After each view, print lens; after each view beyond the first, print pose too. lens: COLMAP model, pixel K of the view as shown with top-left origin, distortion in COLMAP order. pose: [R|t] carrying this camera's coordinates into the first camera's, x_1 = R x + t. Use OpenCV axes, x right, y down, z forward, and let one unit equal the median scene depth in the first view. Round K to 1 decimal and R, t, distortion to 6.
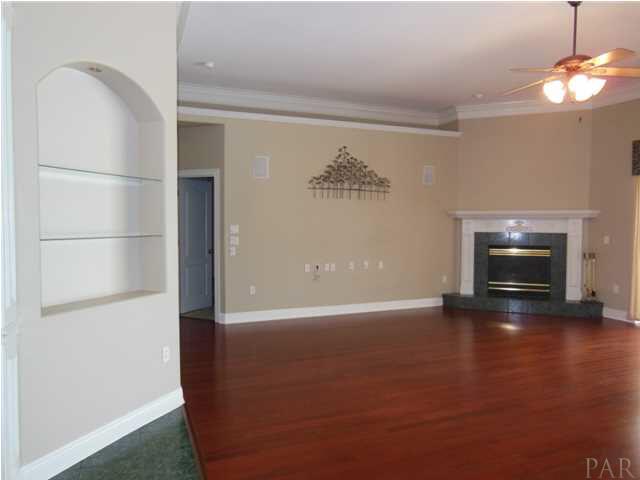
lens RADIAL K [[470.1, 0, 320.7], [0, 470.1, 239.0], [0, 0, 1]] dist [-0.003764, 0.000201]
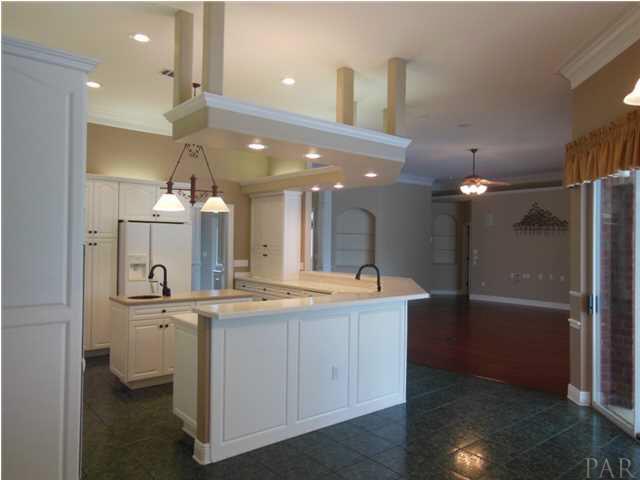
lens RADIAL K [[470.1, 0, 320.4], [0, 470.1, 240.5], [0, 0, 1]] dist [-0.003764, 0.000201]
pose [[0.296703, -0.006695, -0.954946, 1.399886], [-0.055015, 0.998195, -0.024091, 0.014337], [0.953384, 0.059684, 0.295799, -0.197308]]
